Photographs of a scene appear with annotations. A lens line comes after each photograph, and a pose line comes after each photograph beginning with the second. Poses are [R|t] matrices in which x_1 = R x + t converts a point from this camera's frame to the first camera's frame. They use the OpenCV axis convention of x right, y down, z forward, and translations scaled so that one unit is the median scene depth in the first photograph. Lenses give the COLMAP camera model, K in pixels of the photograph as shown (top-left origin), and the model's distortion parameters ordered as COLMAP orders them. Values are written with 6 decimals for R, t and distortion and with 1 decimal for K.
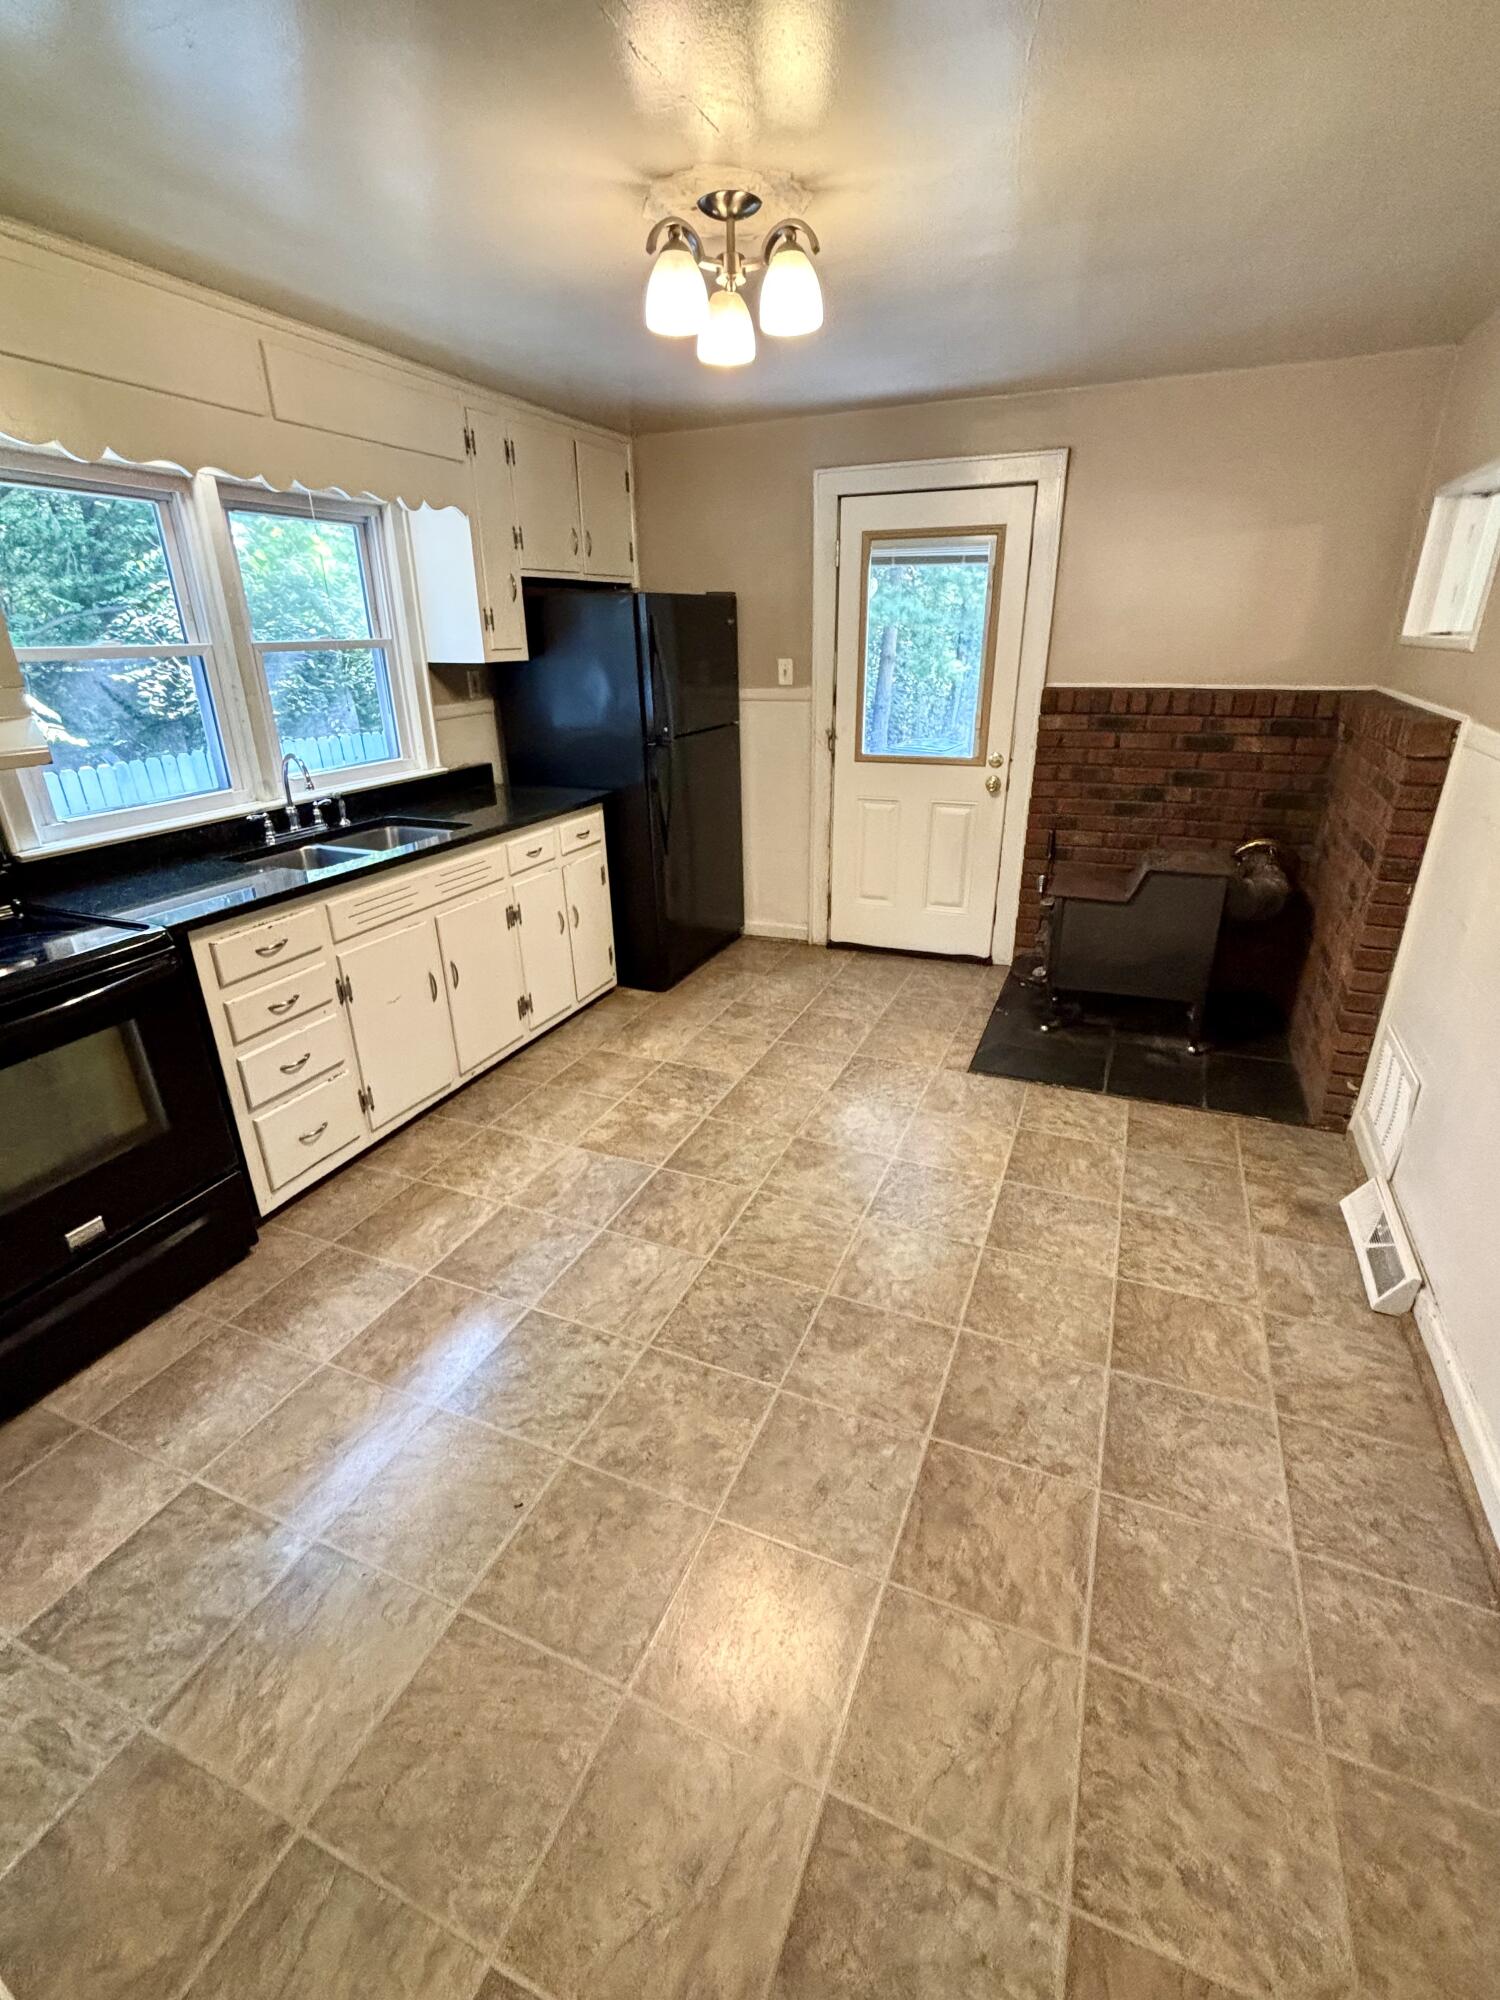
lens RADIAL K [[887.1, 0, 748.6], [0, 887.1, 998.3], [0, 0, 1]] dist [-0.021698, -0.000903]
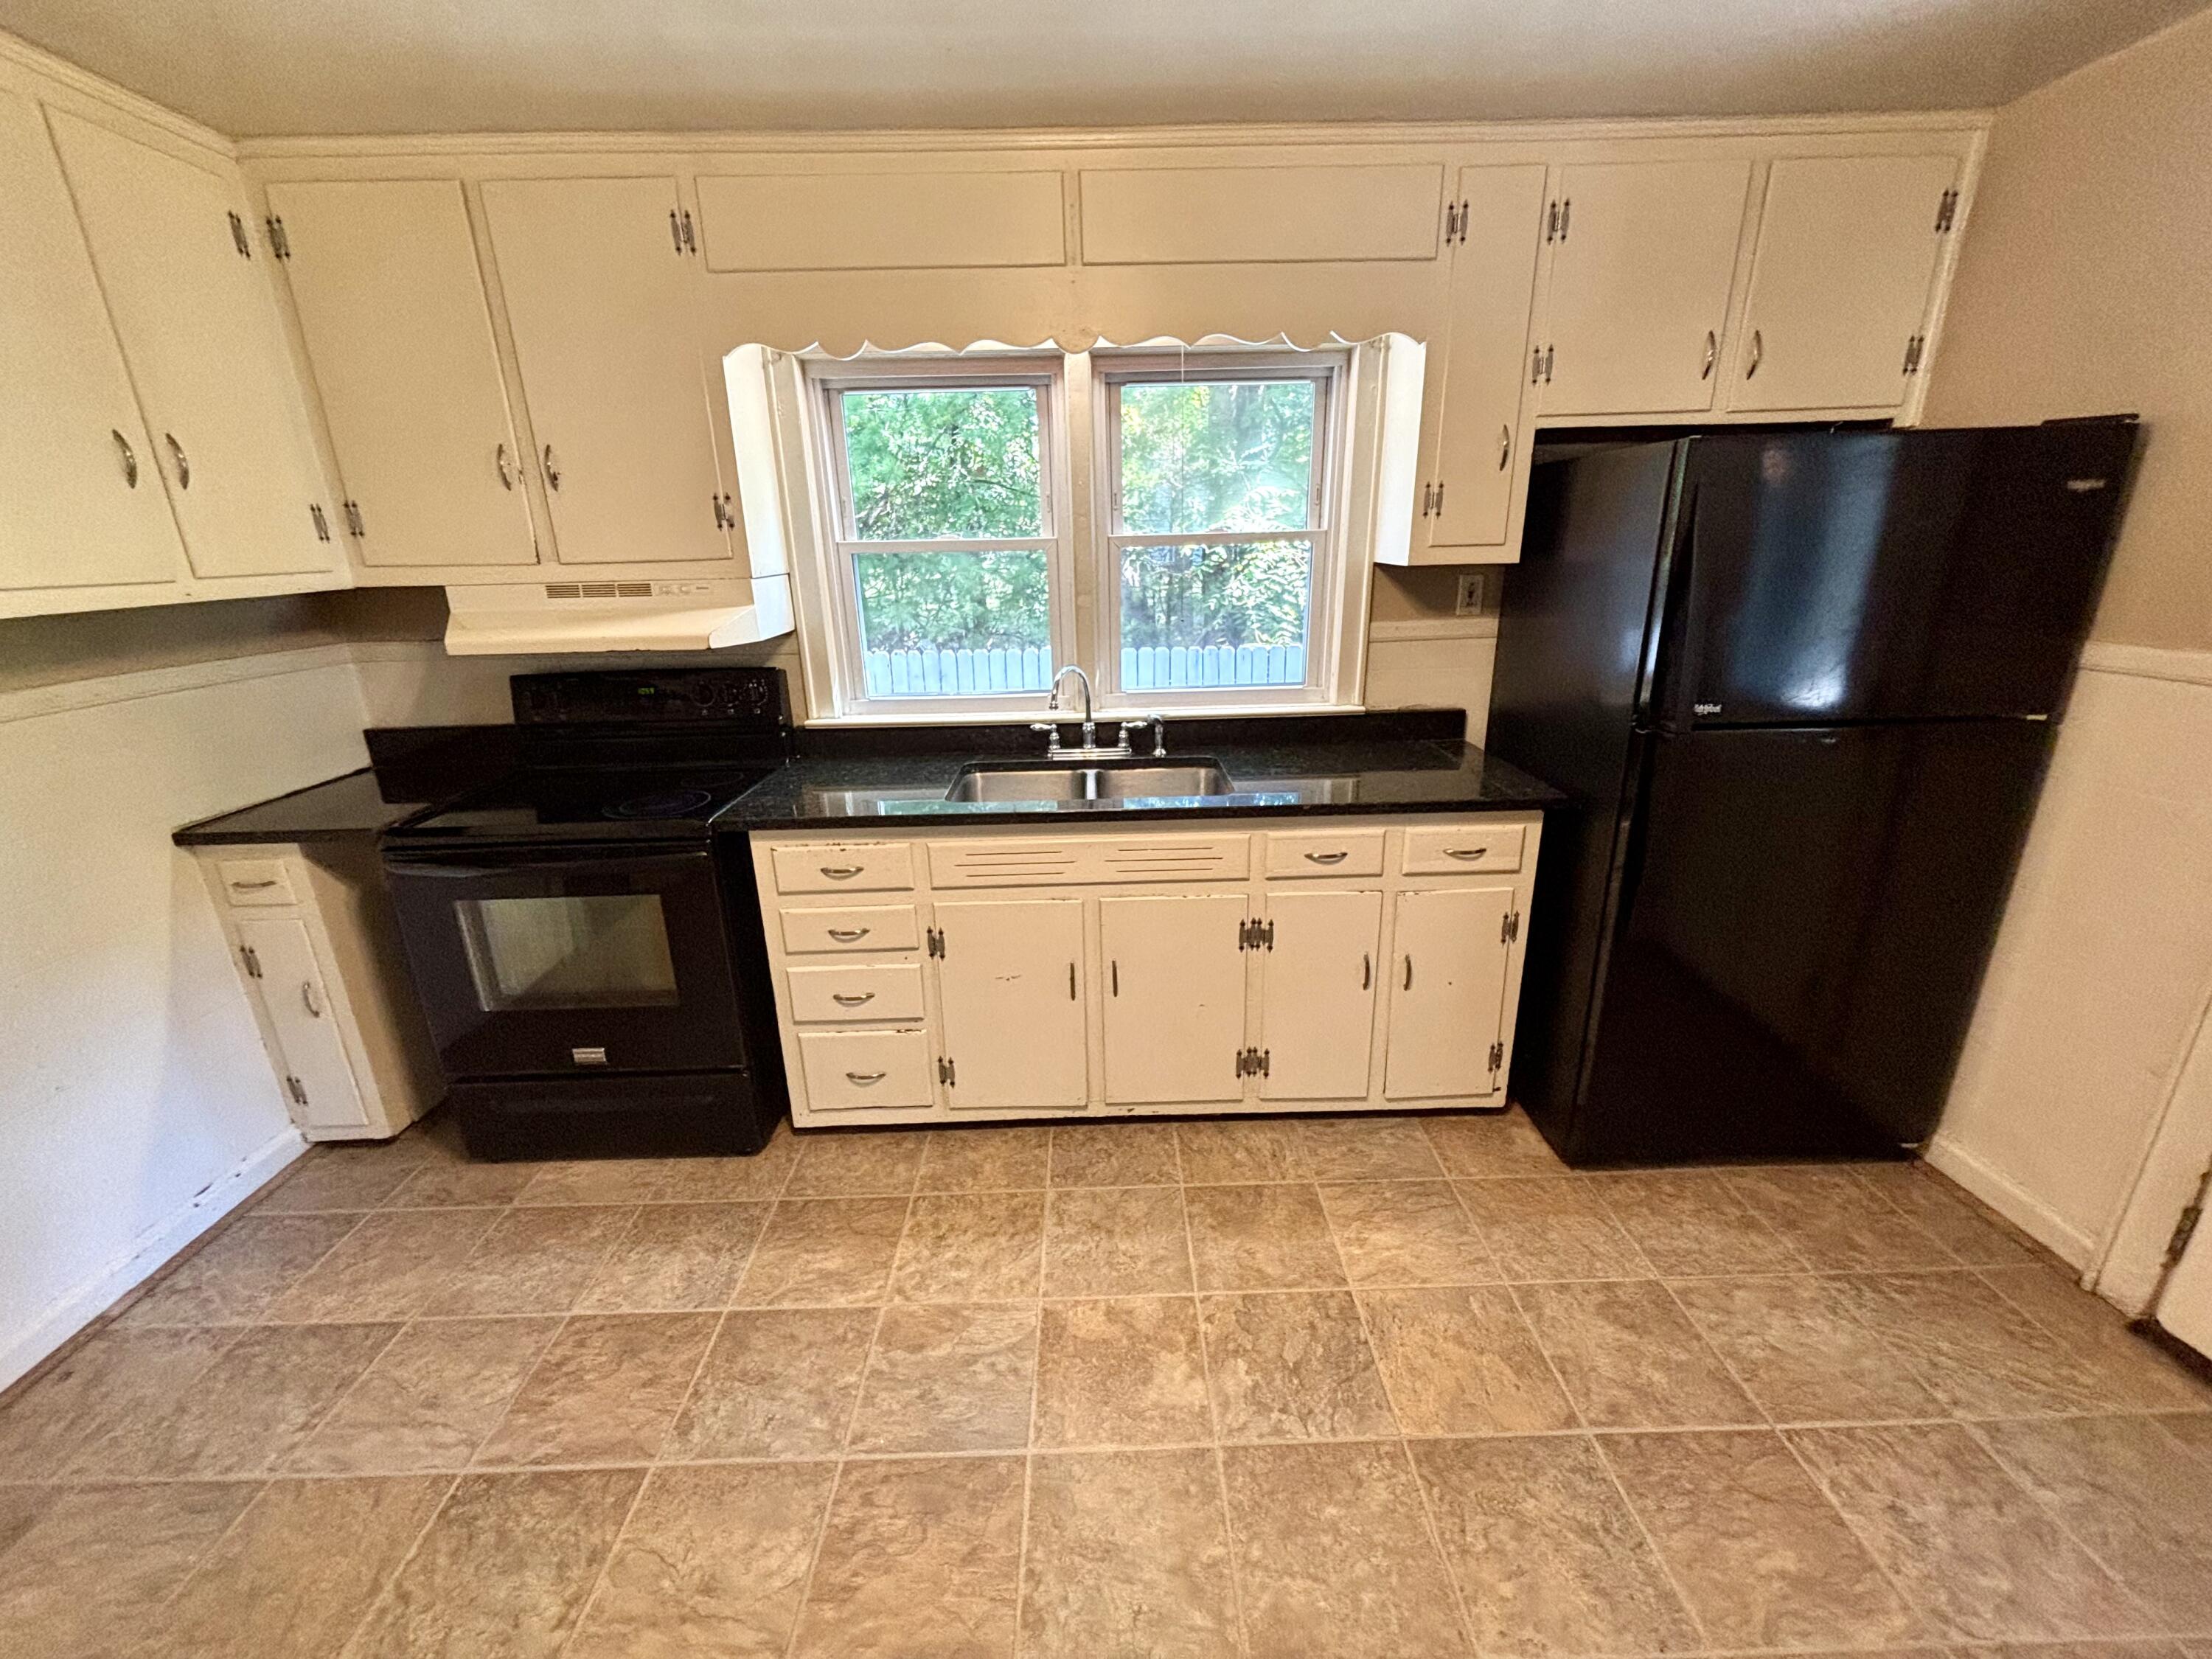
lens RADIAL K [[884.0, 0, 1103.0], [0, 884.0, 821.8], [0, 0, 1]] dist [-0.000027, -0.001439]
pose [[0.405334, 0.275288, -0.871734, 0.259795], [-0.328512, 0.933746, 0.142122, -0.243145], [0.853103, 0.228769, 0.468914, 0.598053]]
